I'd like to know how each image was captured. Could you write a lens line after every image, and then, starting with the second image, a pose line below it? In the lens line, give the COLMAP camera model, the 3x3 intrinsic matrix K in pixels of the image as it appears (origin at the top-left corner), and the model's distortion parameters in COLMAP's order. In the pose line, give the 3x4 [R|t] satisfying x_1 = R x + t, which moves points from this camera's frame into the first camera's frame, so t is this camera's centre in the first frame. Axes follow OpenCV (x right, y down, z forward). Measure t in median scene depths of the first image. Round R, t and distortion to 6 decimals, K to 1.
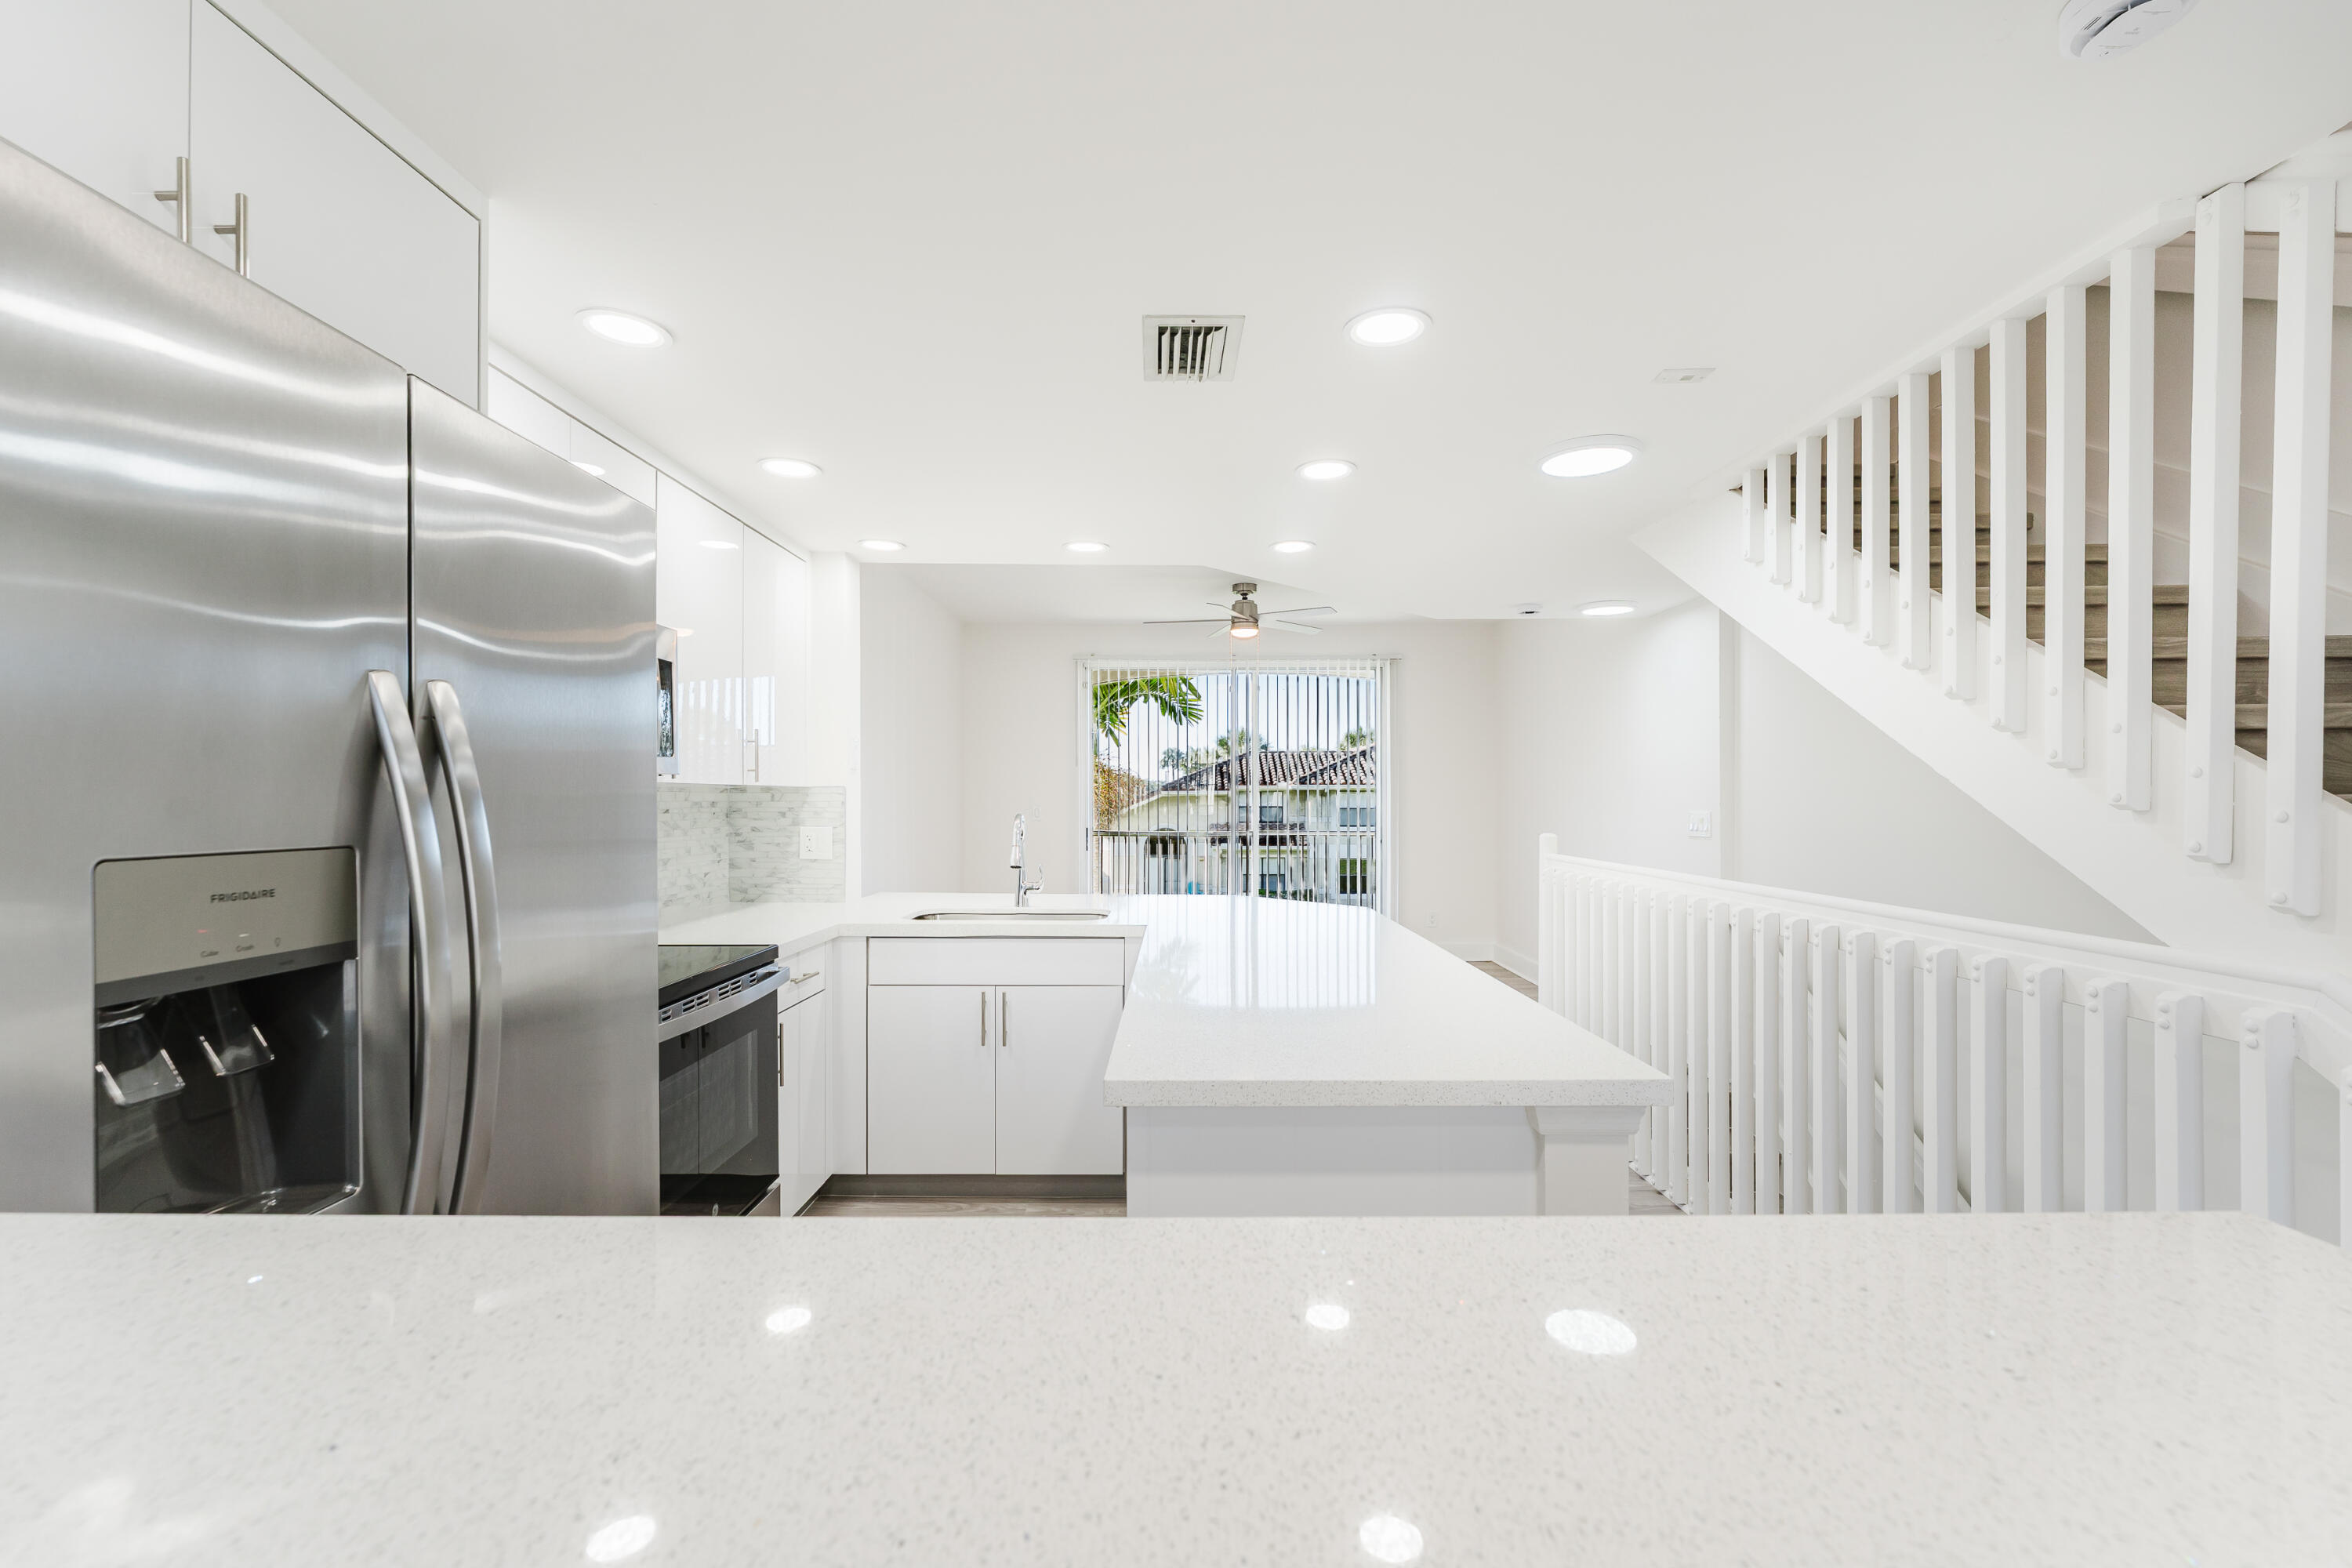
lens RADIAL K [[964.2, 0, 1167.5], [0, 964.2, 814.9], [0, 0, 1]] dist [-0.008879, 0.000219]
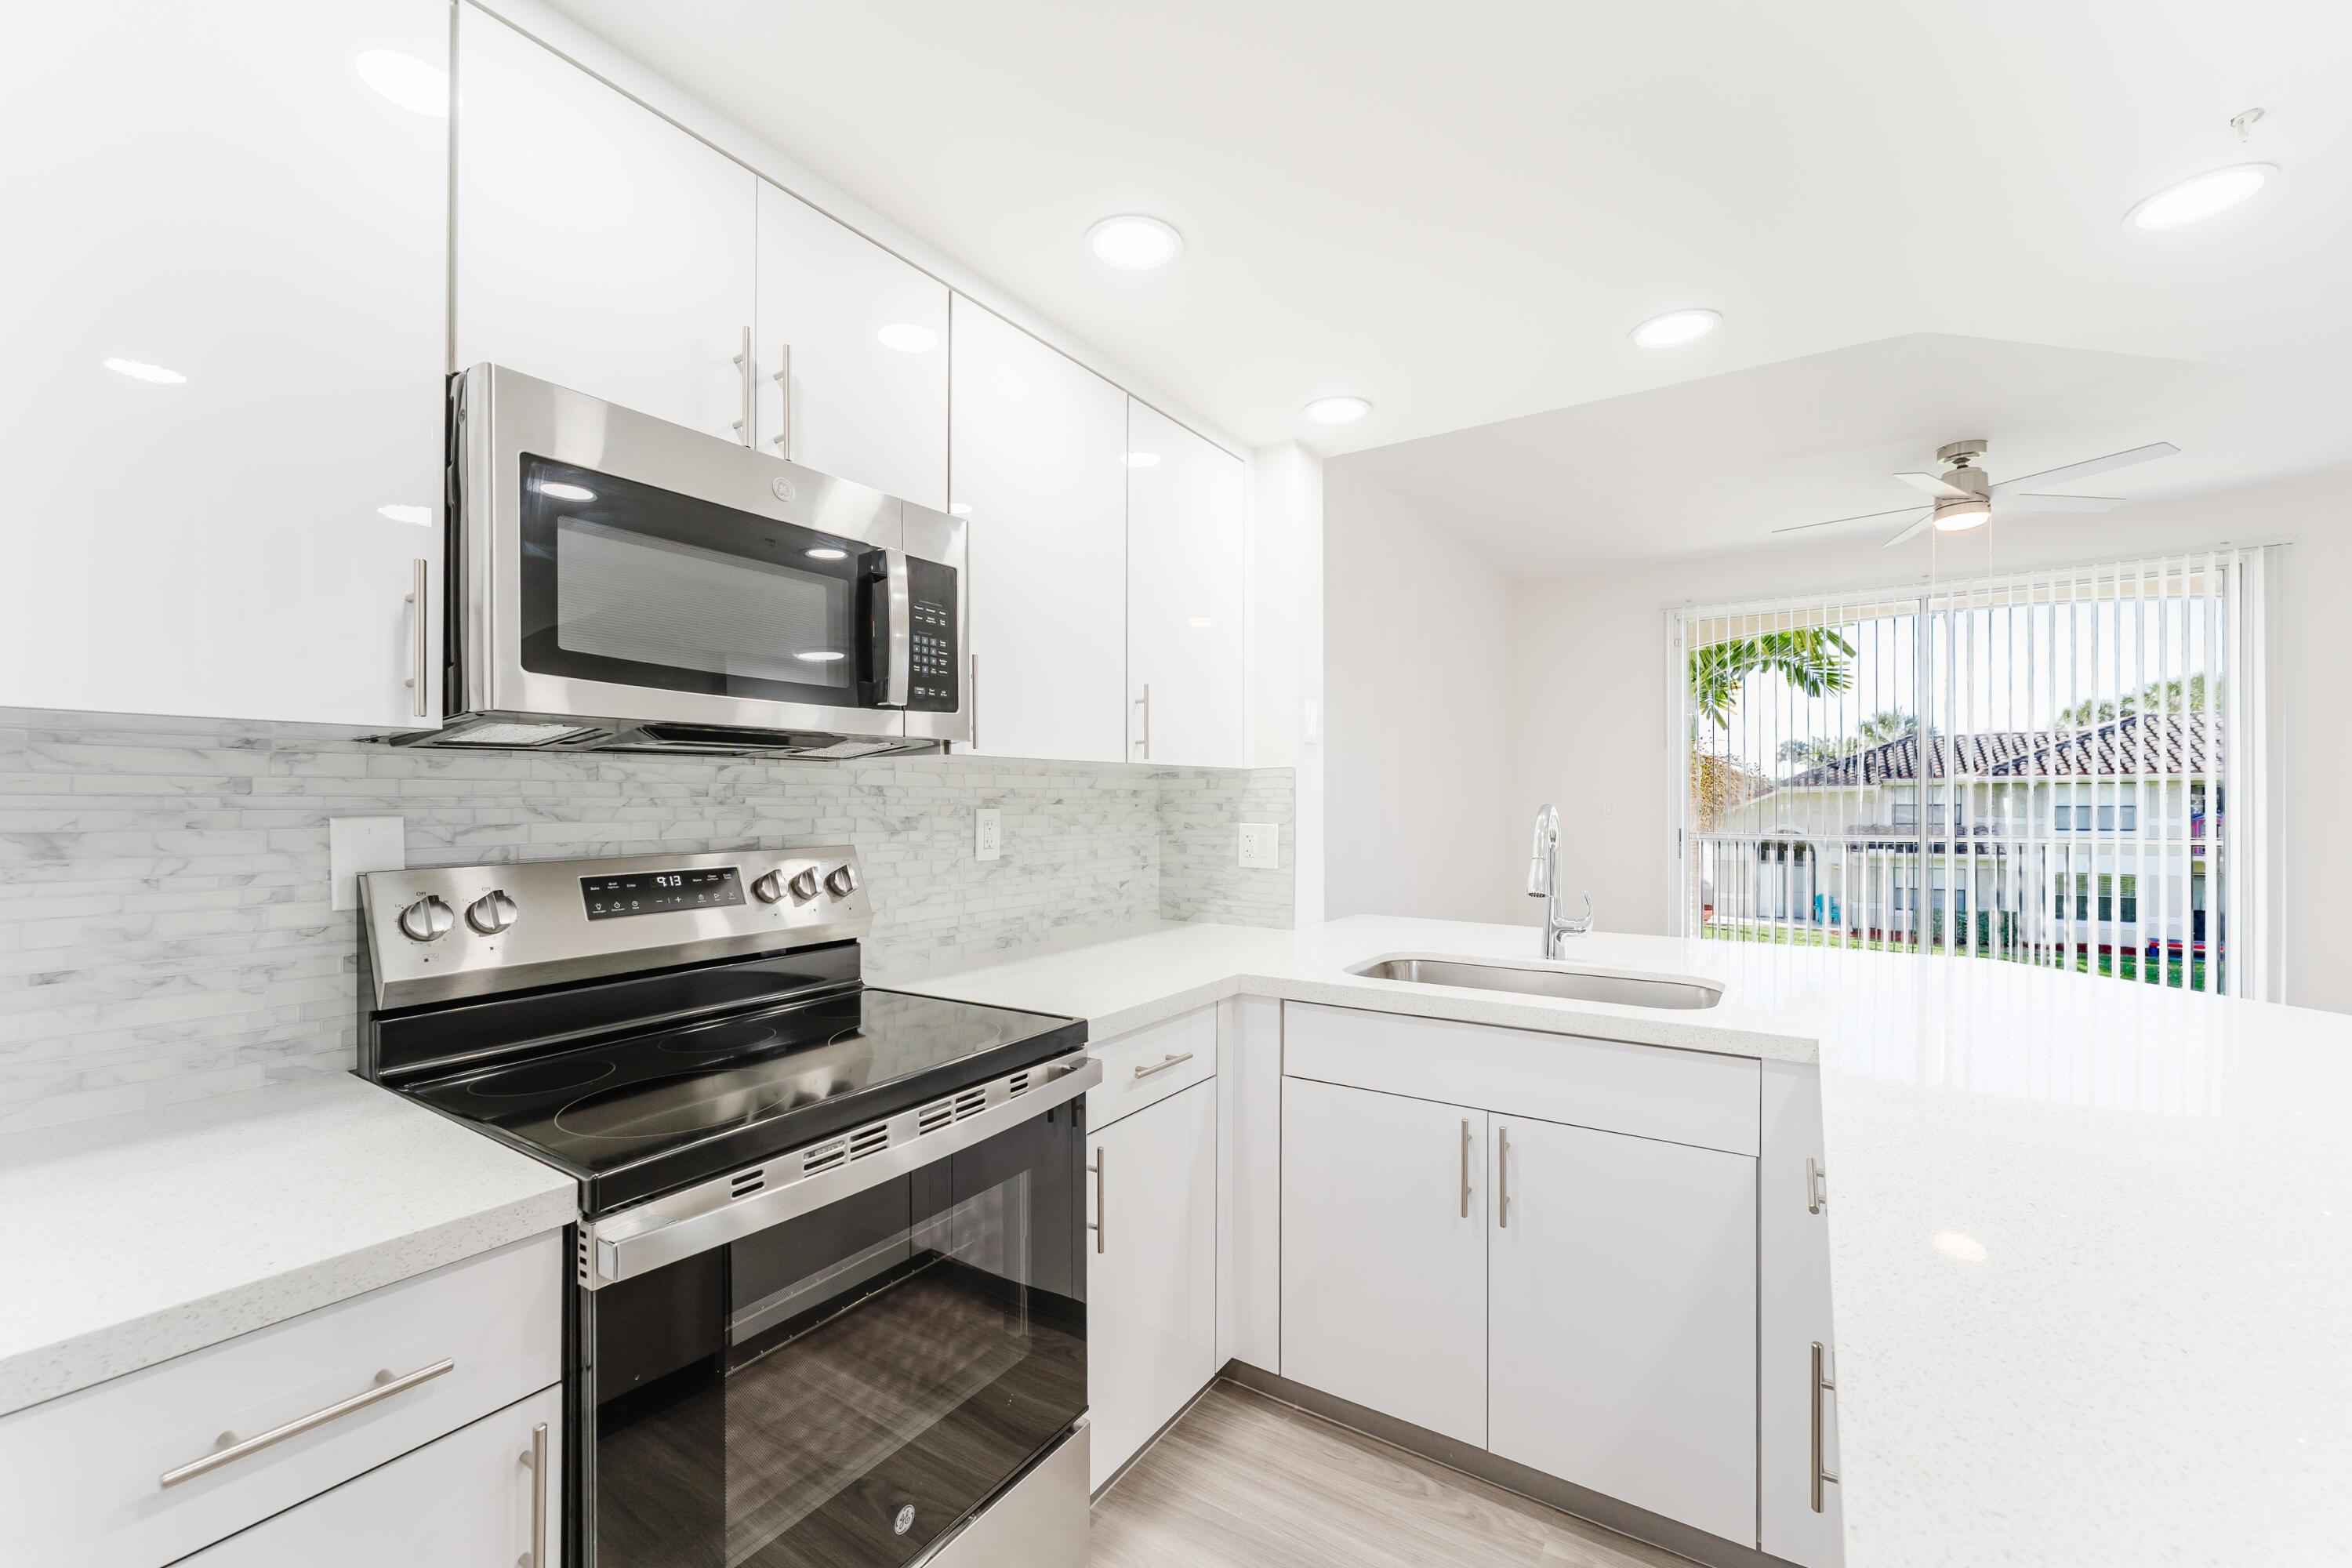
lens RADIAL K [[934.2, 0, 1181.4], [0, 934.2, 812.8], [0, 0, 1]] dist [-0.003602, -0.000054]
pose [[0.838551, 0.000893, -0.544823, -0.028244], [-0.001830, 0.999998, -0.001179, 0.005121], [0.544820, 0.001985, 0.838550, 0.375083]]
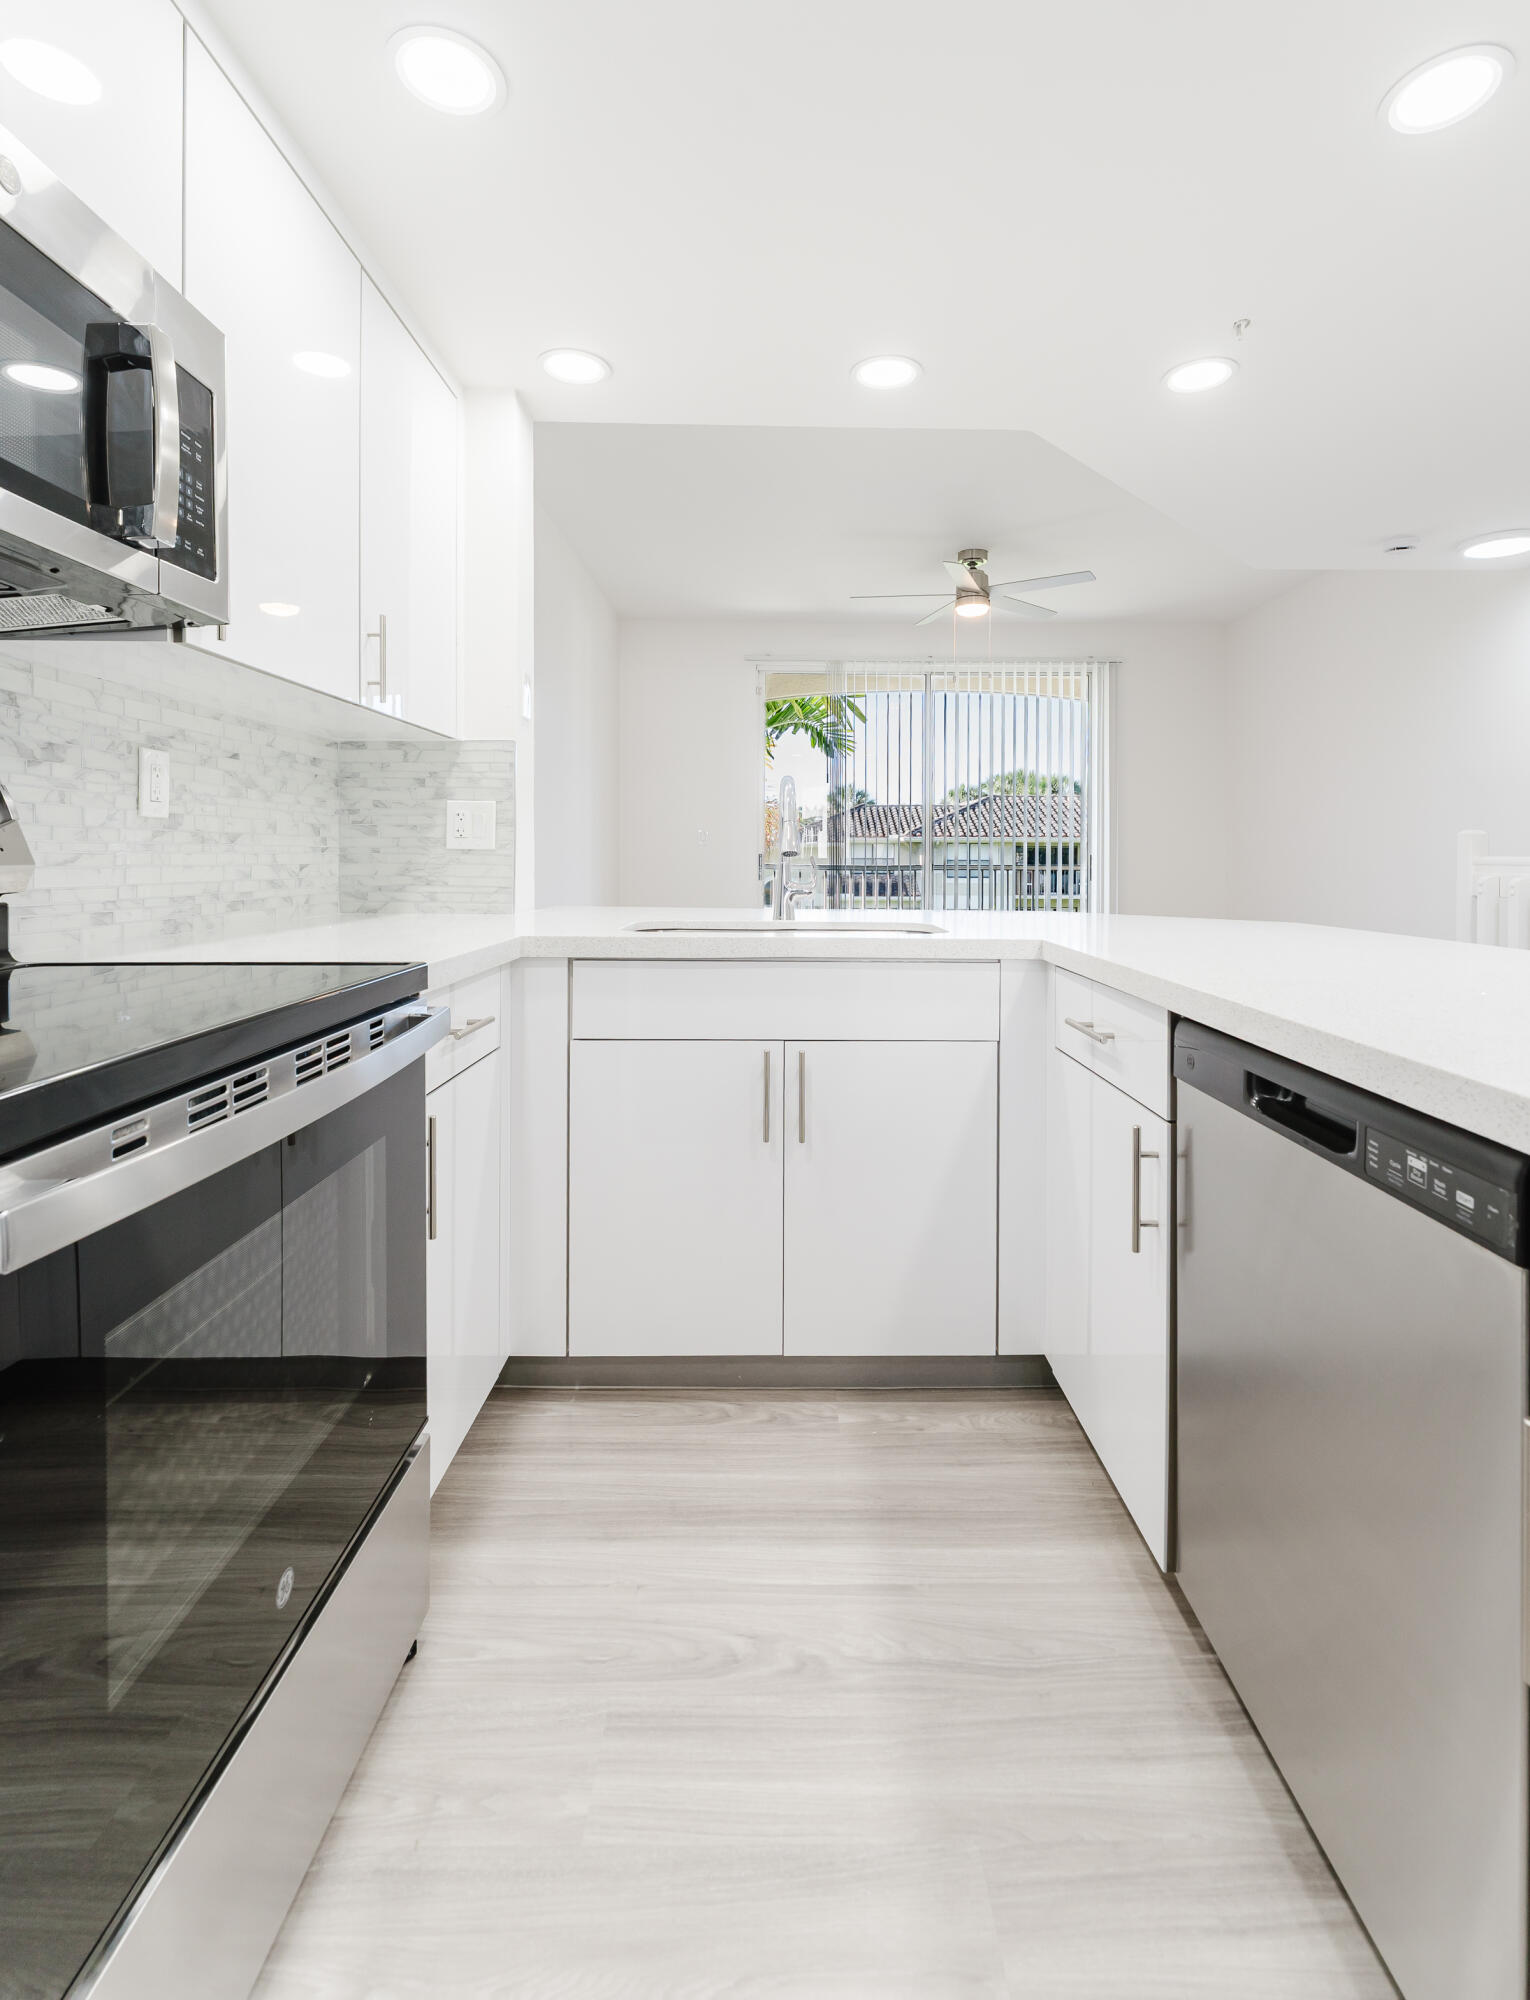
lens RADIAL K [[935.4, 0, 787.9], [0, 935.4, 875.8], [0, 0, 1]] dist [-0.004838, 0.001936]
pose [[0.999934, 0.004525, 0.010592, -0.151688], [-0.004616, 0.999952, 0.008597, 0.057830], [-0.010553, -0.008645, 0.999907, 0.349297]]
